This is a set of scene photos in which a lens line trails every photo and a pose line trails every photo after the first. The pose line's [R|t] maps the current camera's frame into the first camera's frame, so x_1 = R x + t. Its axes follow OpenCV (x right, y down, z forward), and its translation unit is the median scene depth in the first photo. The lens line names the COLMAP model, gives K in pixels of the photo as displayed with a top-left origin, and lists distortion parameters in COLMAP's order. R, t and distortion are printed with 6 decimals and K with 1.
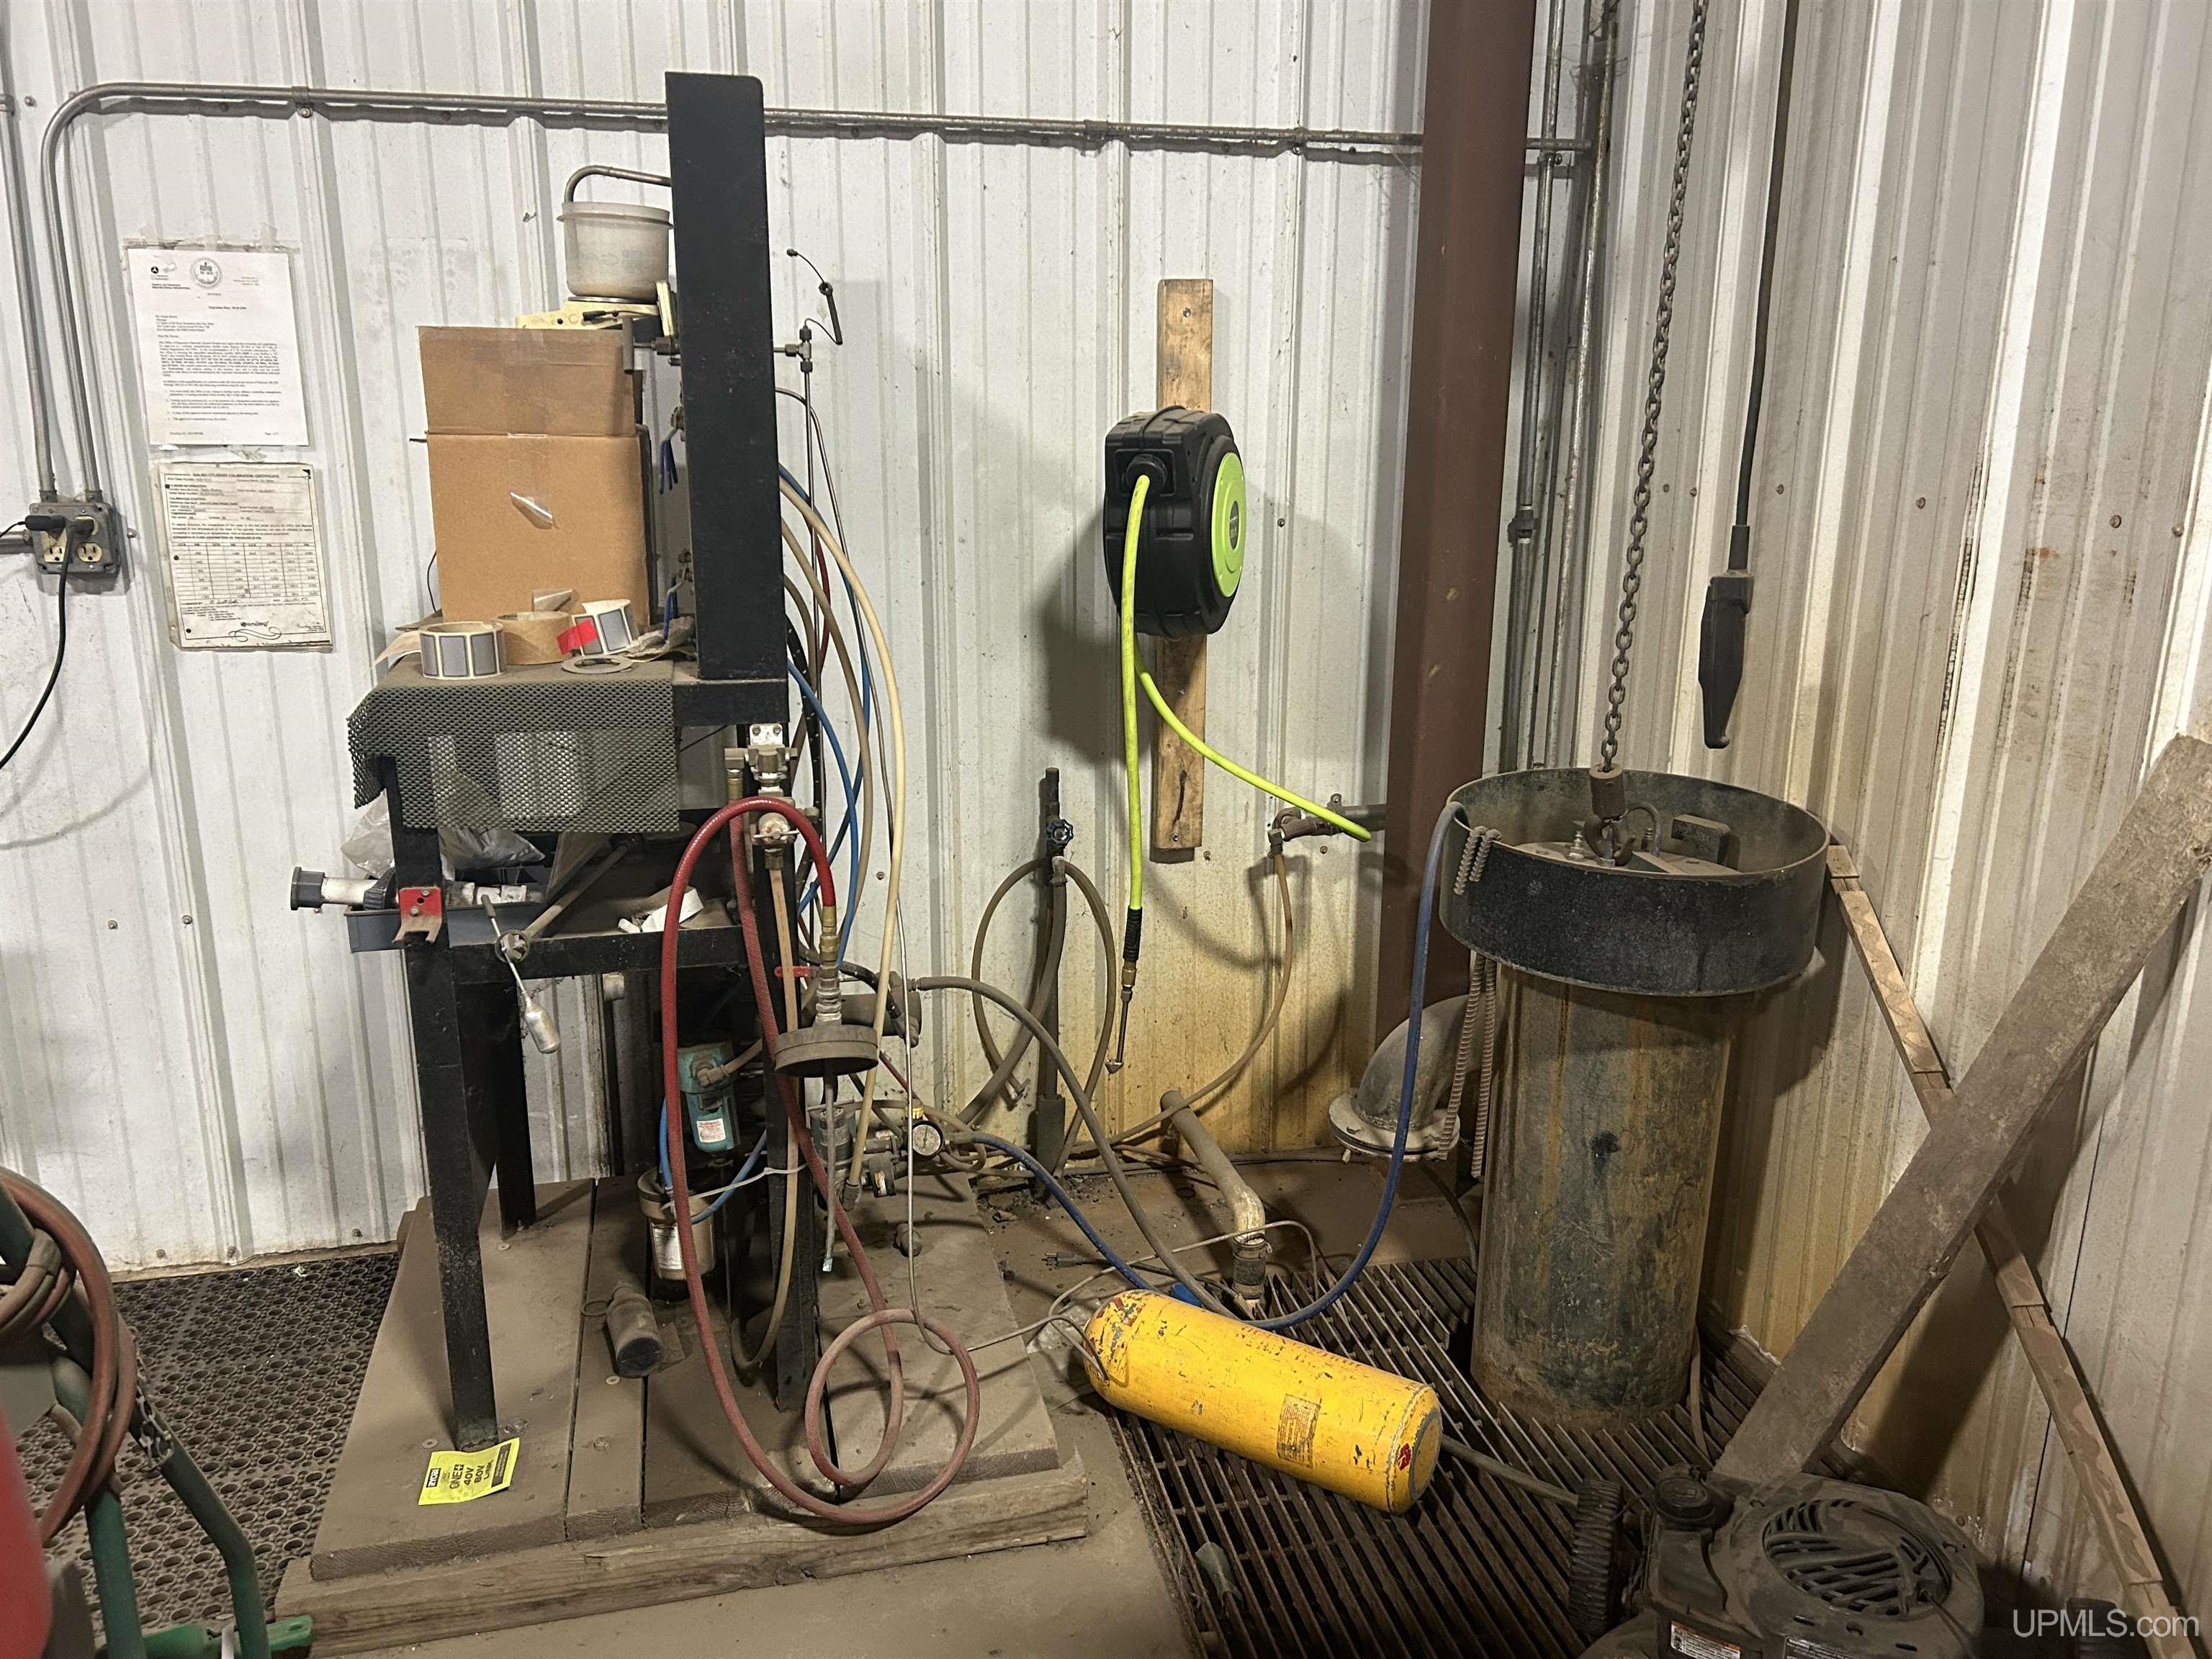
lens RADIAL K [[1630.2, 0, 1103.2], [0, 1630.2, 820.7], [0, 0, 1]] dist [0.066812, -0.068857]
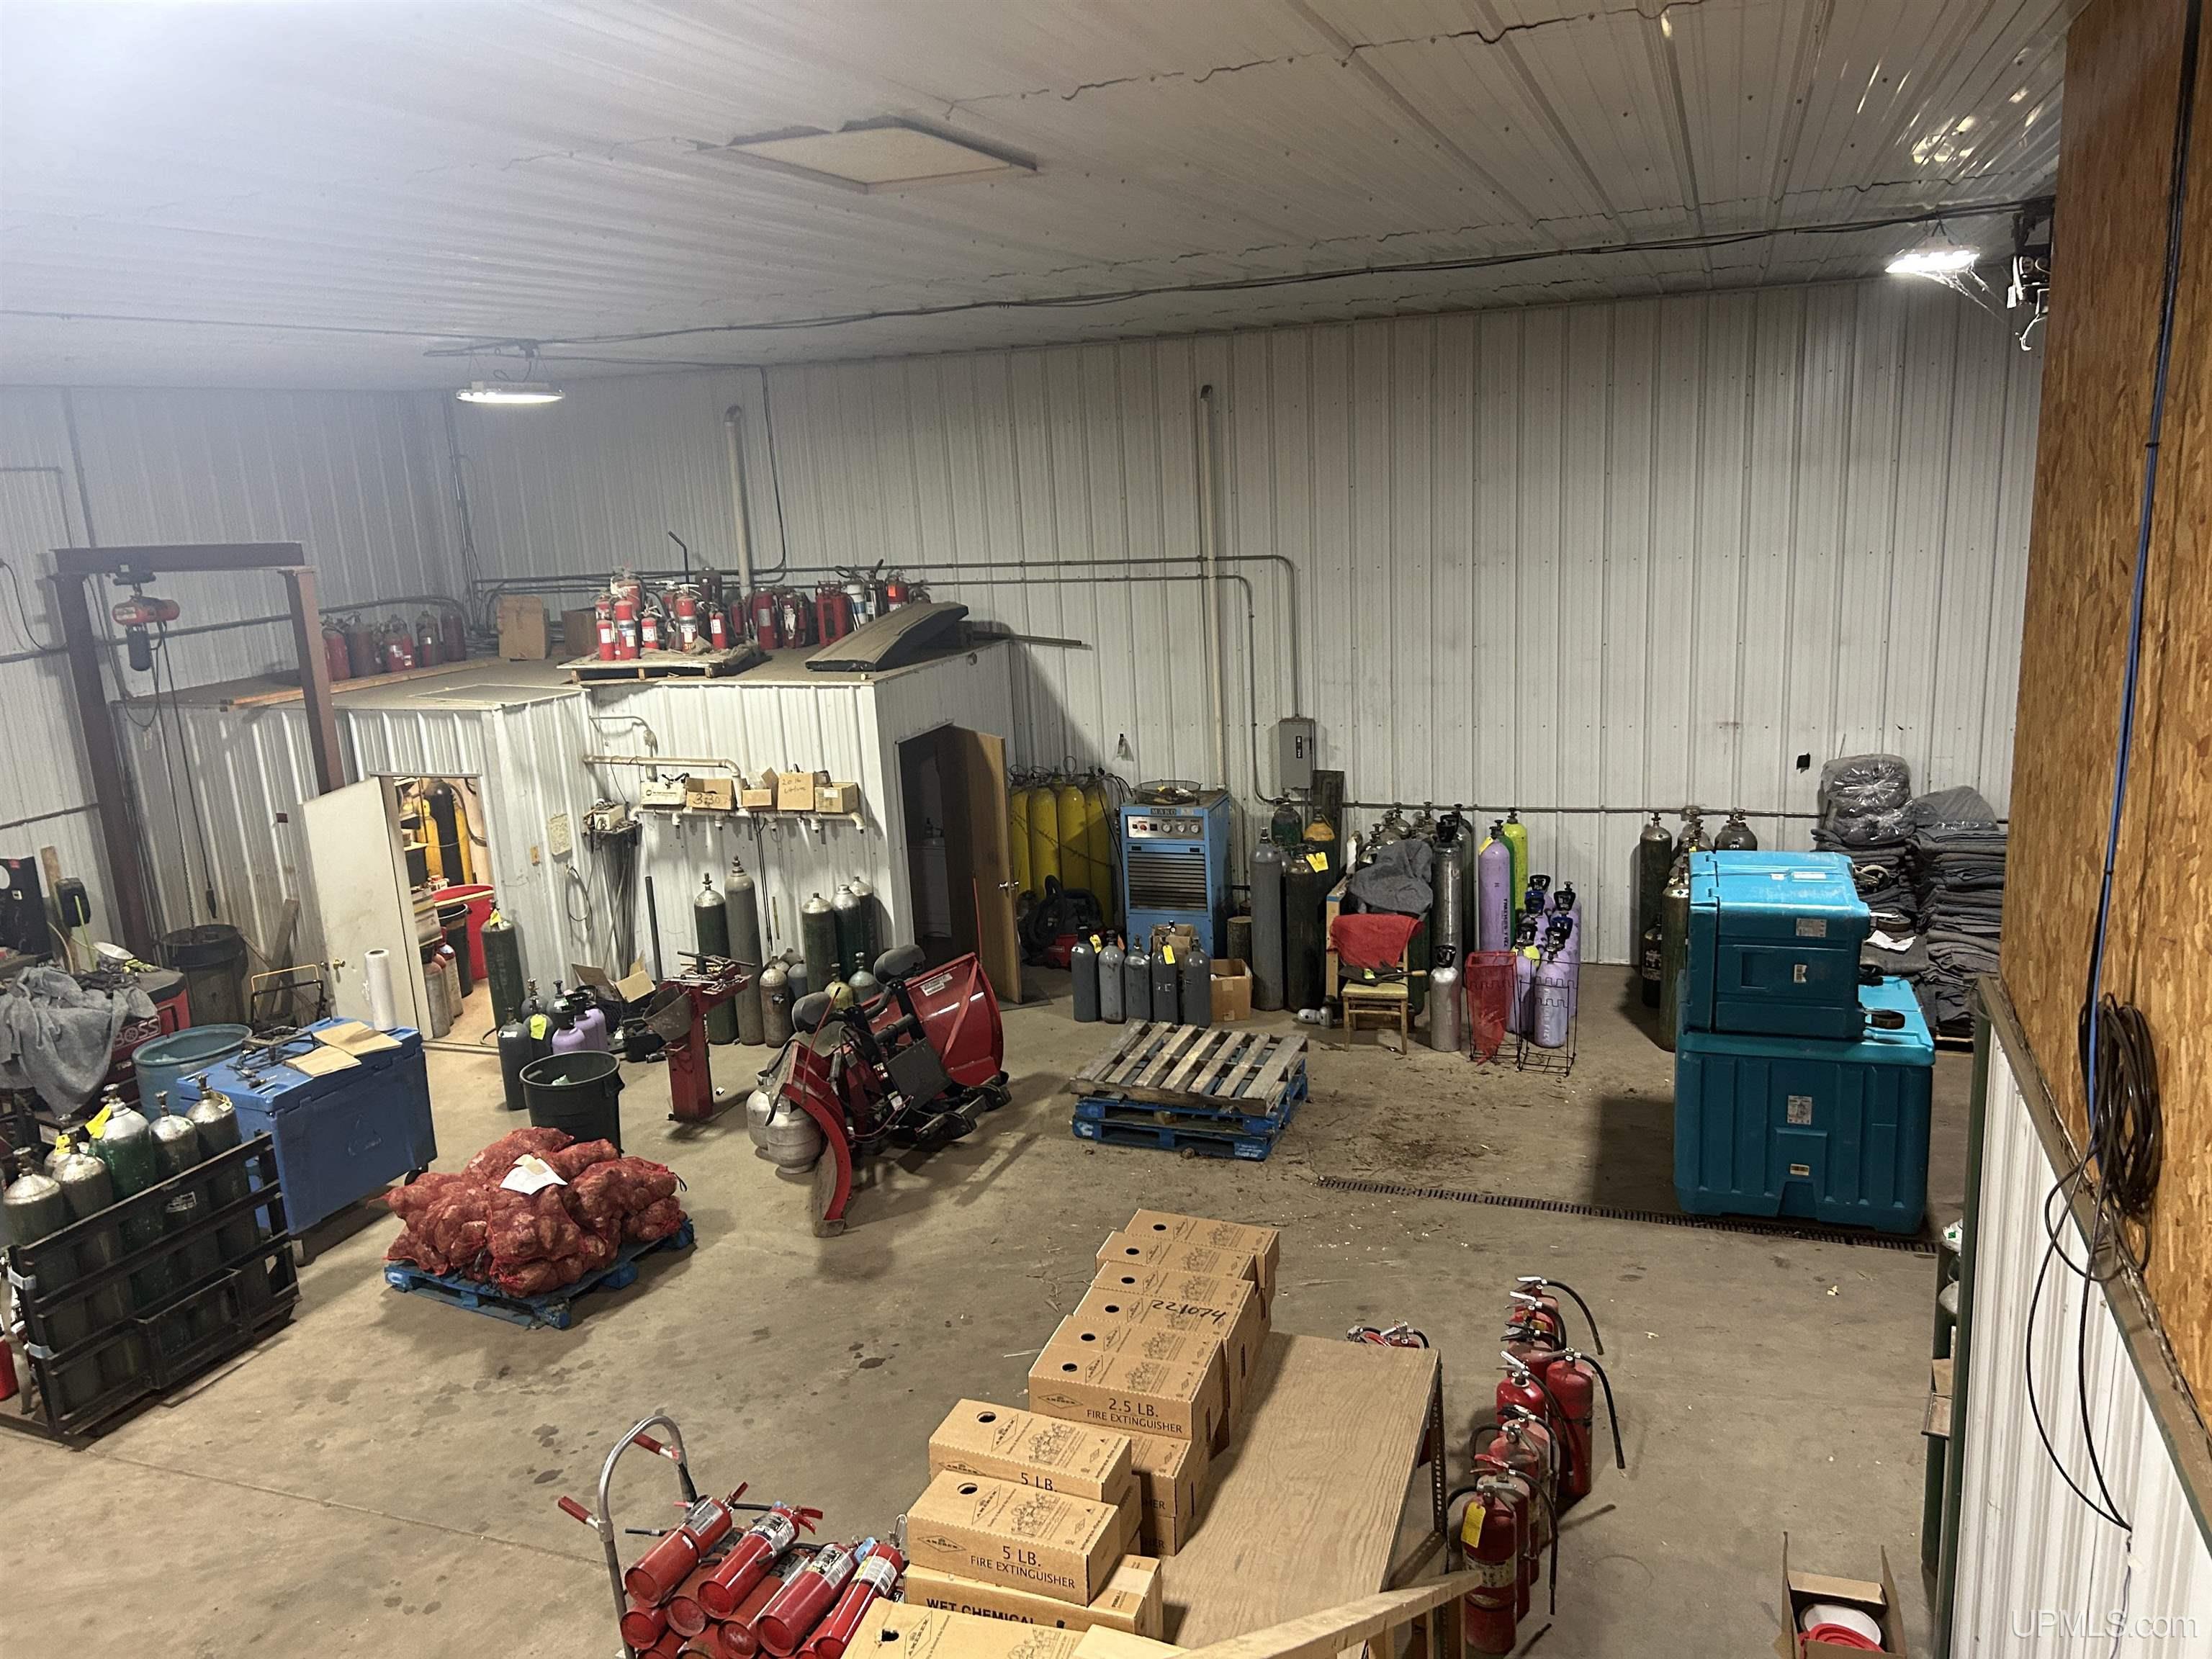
lens RADIAL K [[1630.2, 0, 1103.2], [0, 1630.2, 820.7], [0, 0, 1]] dist [0.066812, -0.068857]
pose [[0.551919, -0.225272, 0.802894, -2.347032], [0.263598, 0.960581, 0.088315, -0.059714], [-0.791140, 0.162898, 0.589544, -4.667648]]
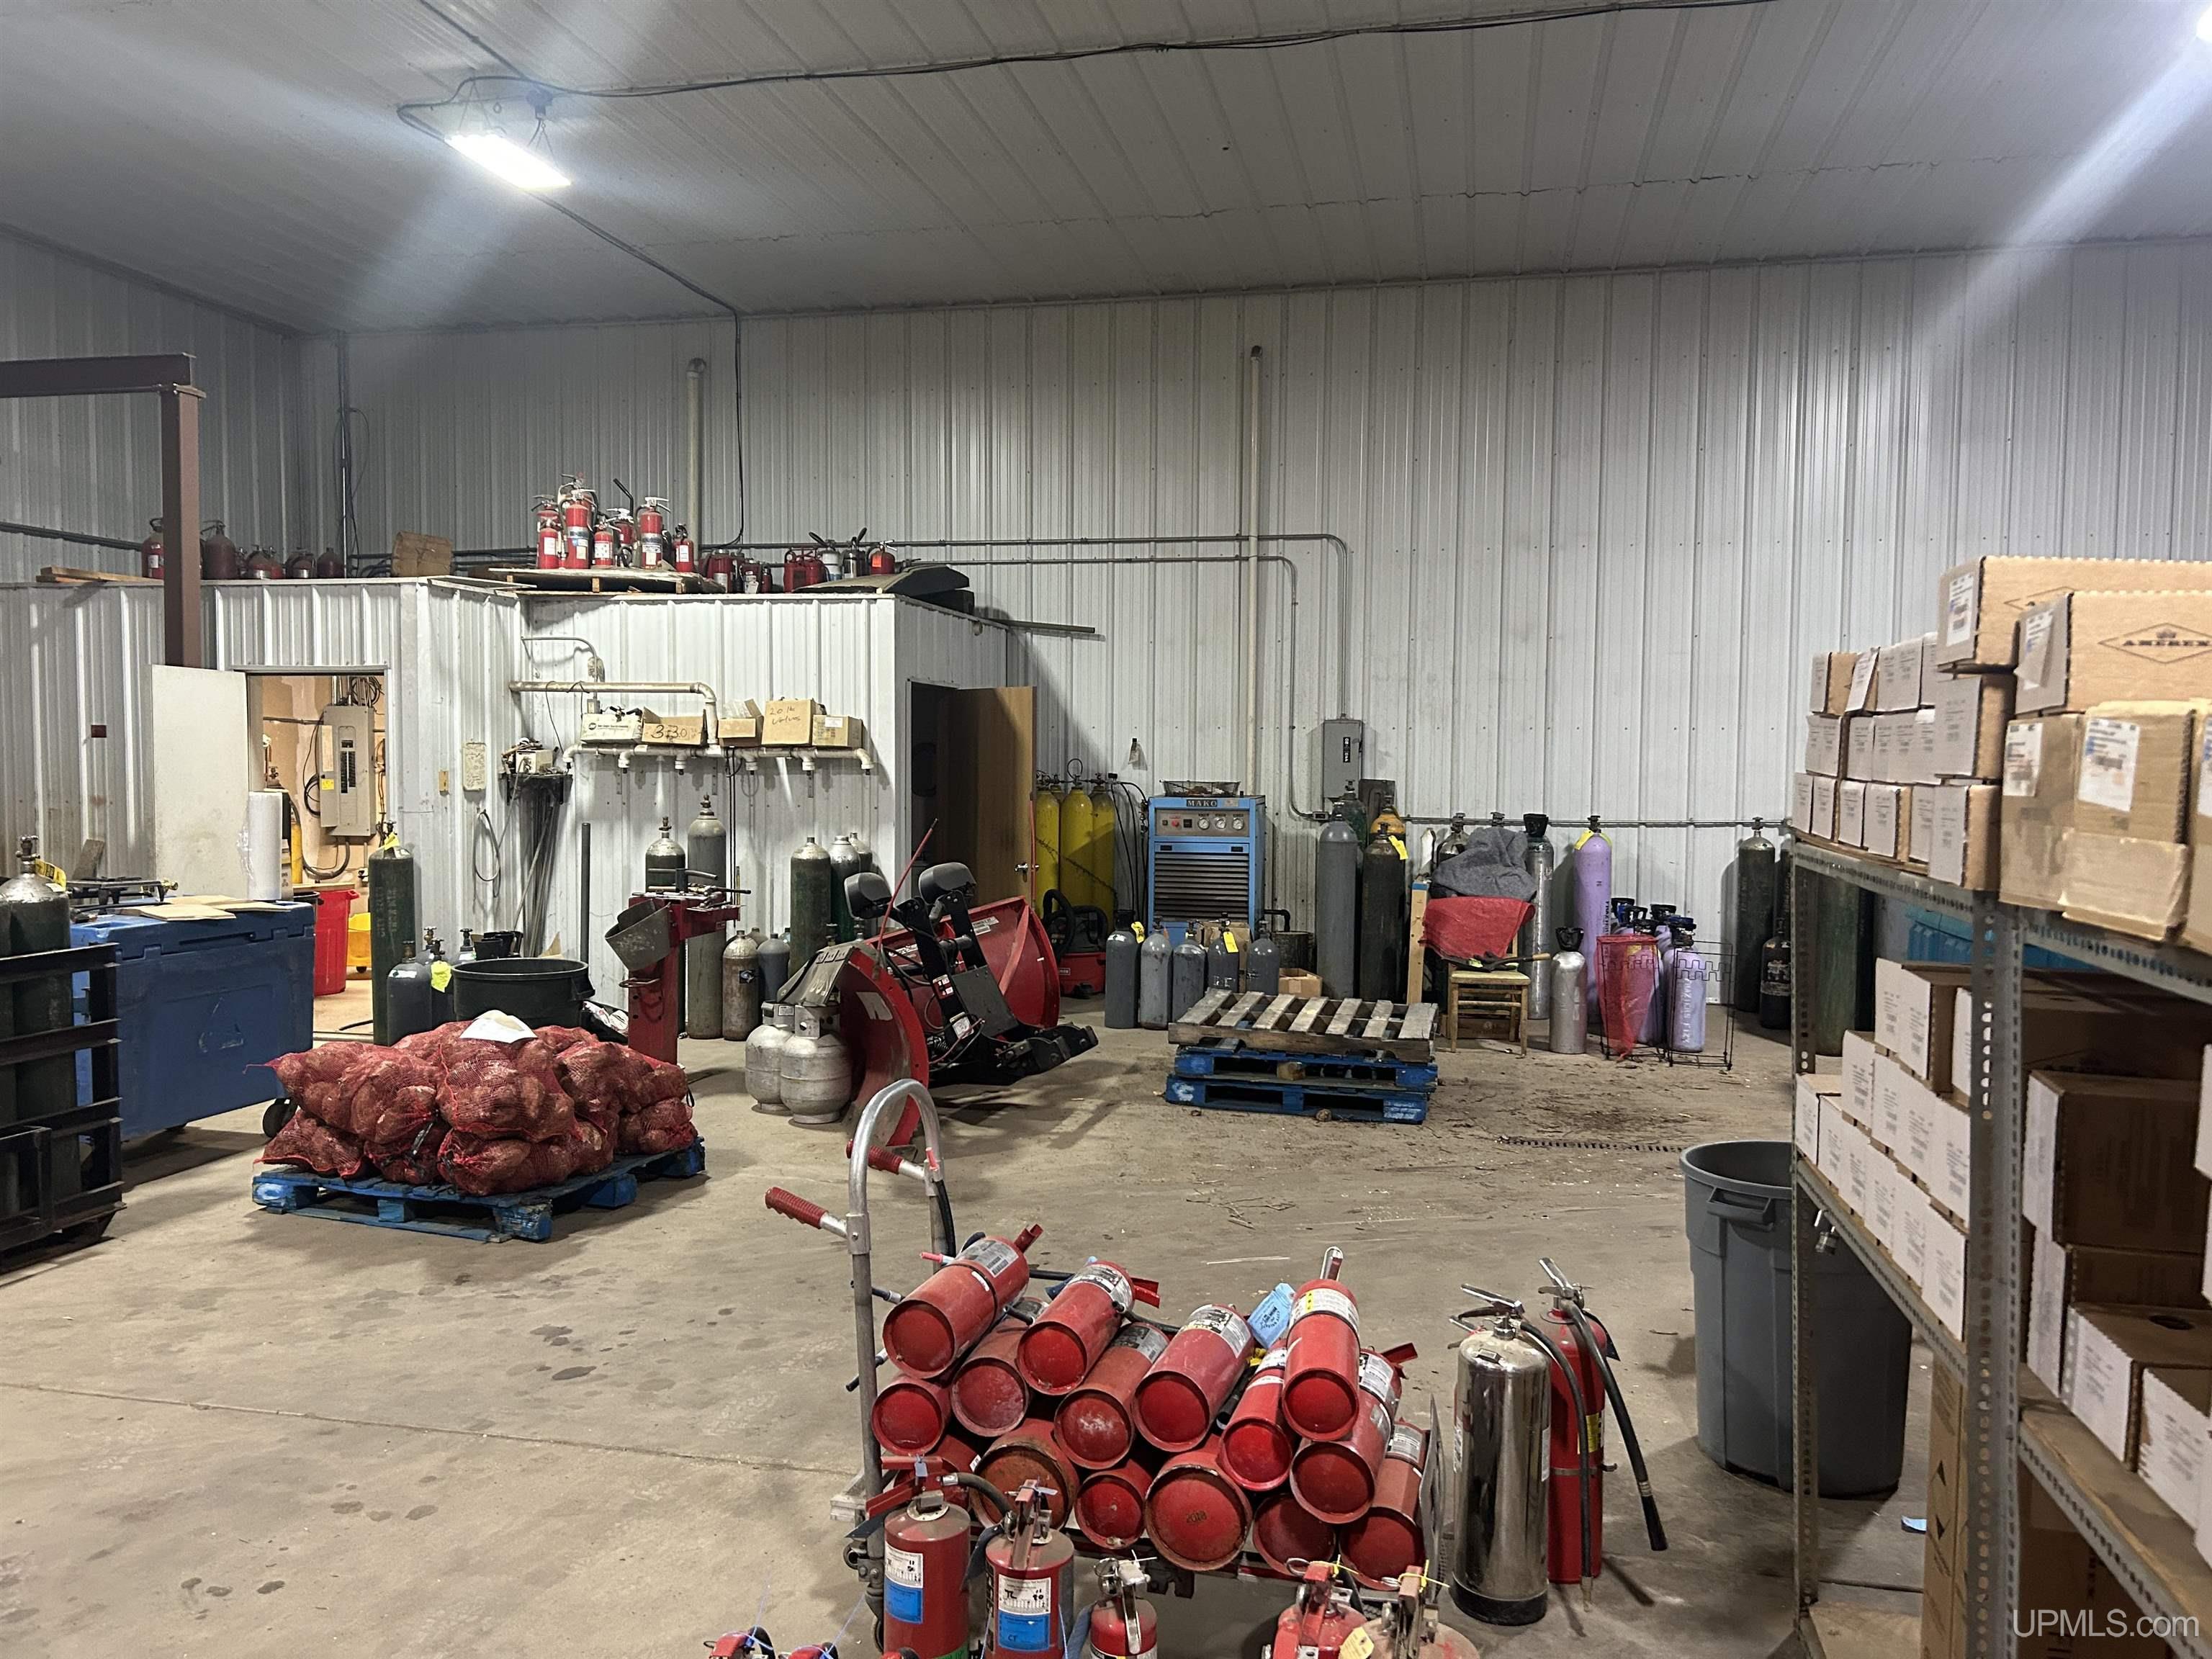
lens RADIAL K [[1632.1, 0, 1112.4], [0, 1632.1, 839.5], [0, 0, 1]] dist [0.054150, -0.048334]
pose [[0.434932, -0.053623, 0.898865, -2.162470], [0.219045, 0.974541, -0.047851, 0.738321], [-0.873415, 0.217703, 0.435605, -3.368155]]
